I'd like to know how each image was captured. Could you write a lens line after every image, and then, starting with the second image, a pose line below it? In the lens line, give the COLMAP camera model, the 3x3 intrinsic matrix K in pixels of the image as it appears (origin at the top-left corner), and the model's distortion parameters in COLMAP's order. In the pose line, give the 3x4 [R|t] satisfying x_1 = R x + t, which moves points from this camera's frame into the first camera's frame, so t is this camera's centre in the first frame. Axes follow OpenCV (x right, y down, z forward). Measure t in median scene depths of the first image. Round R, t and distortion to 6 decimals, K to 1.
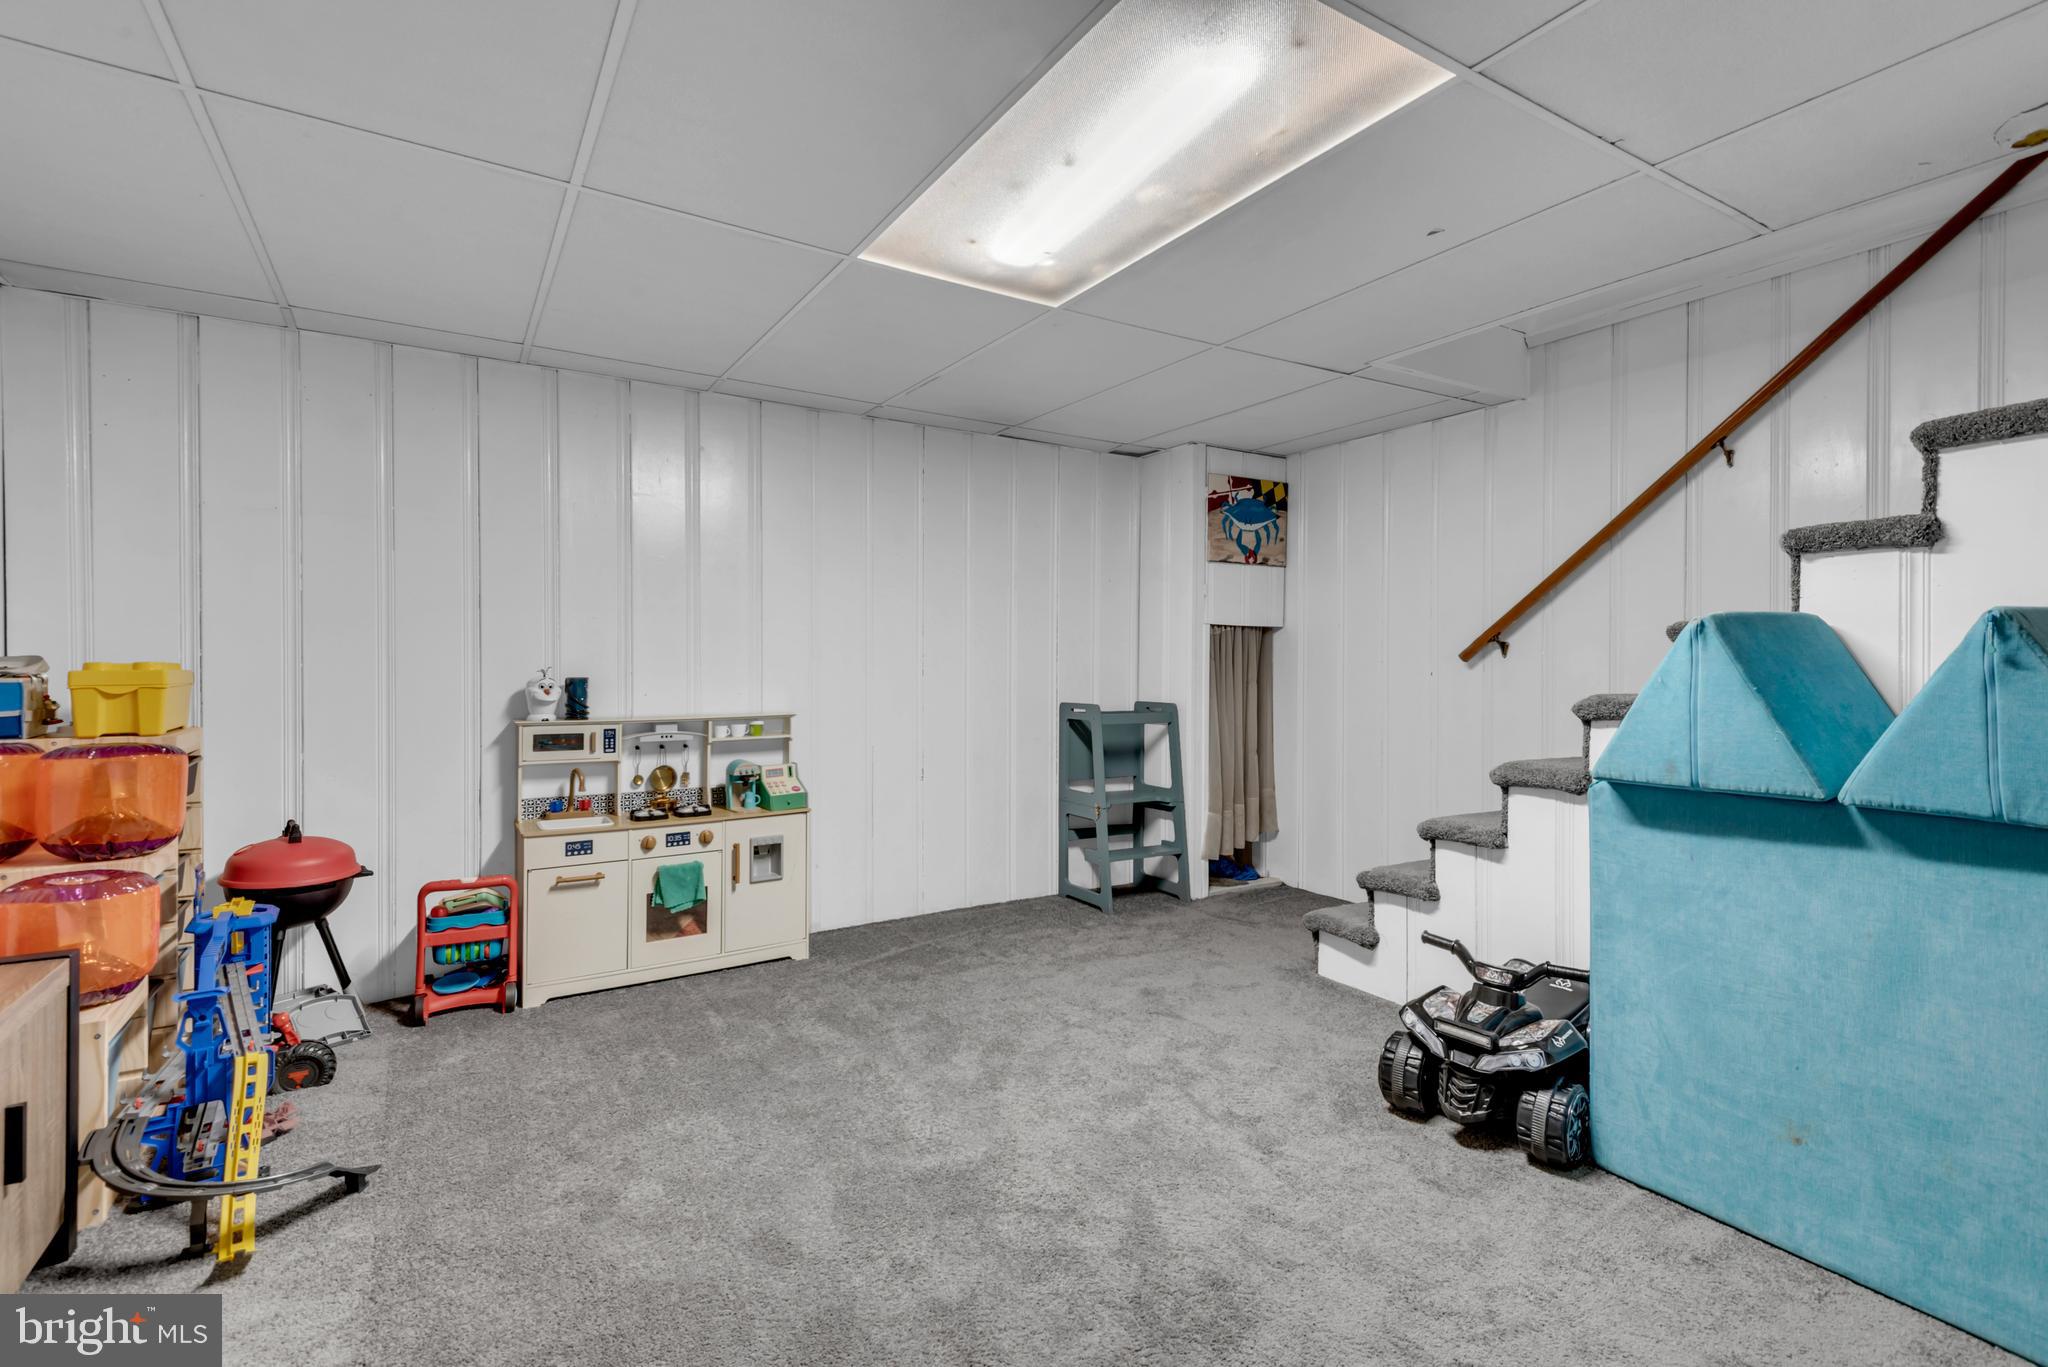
lens RADIAL K [[921.2, 0, 1013.0], [0, 921.2, 672.2], [0, 0, 1]] dist [0.012967, -0.010340]
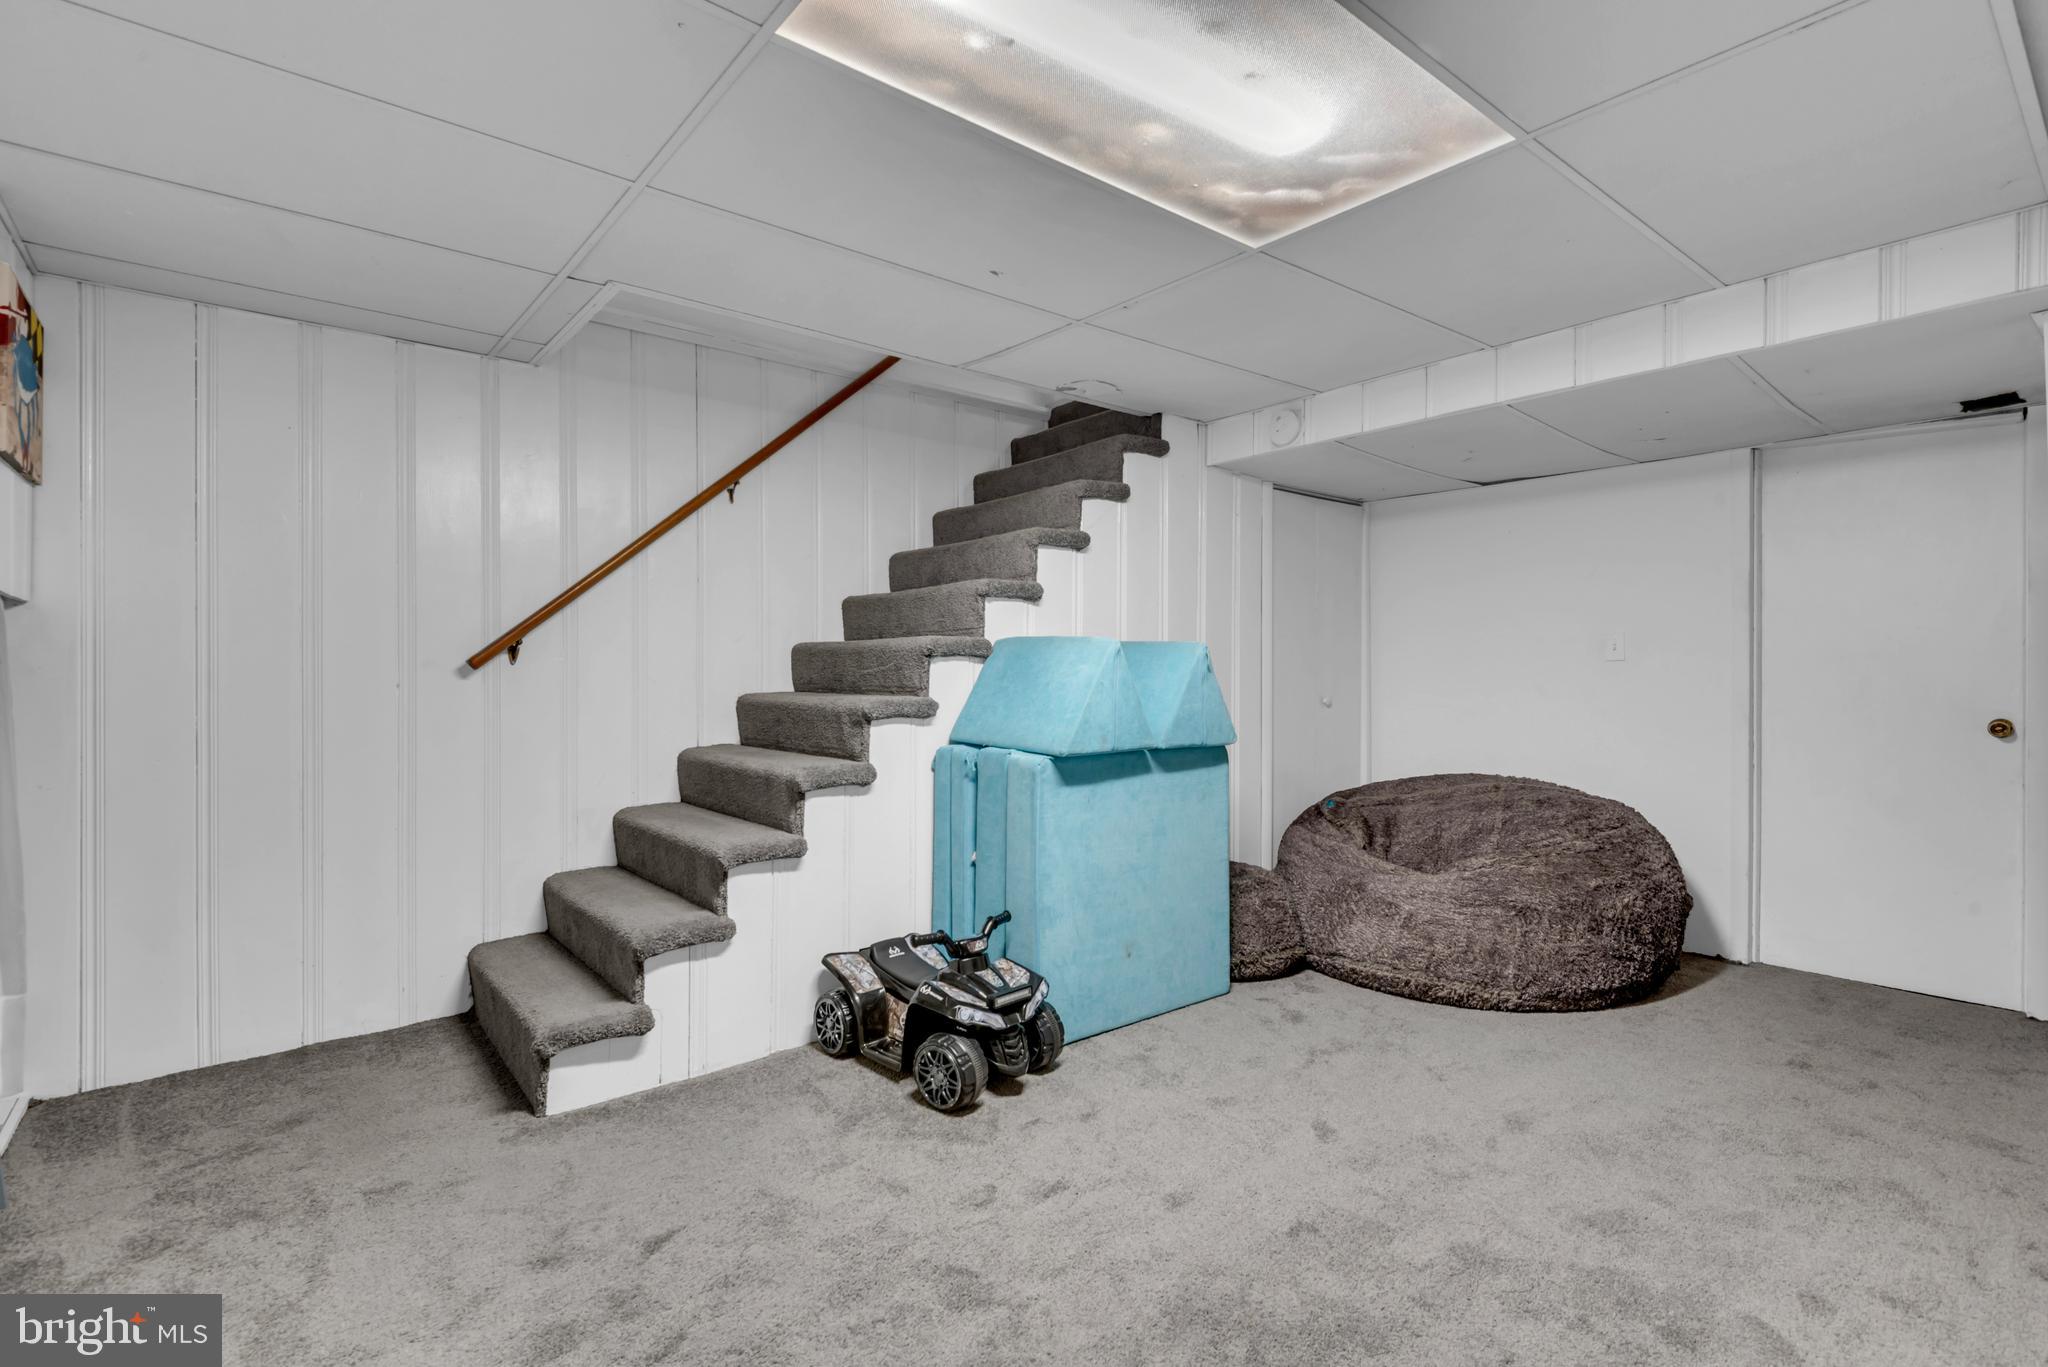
lens RADIAL K [[968.0, 0, 1009.2], [0, 968.0, 672.2], [0, 0, 1]] dist [0.018571, -0.000350]
pose [[-0.128421, -0.001153, 0.991719, -0.527123], [0.012500, 0.999918, 0.002781, -0.007867], [-0.991641, 0.012754, -0.128396, 0.880048]]
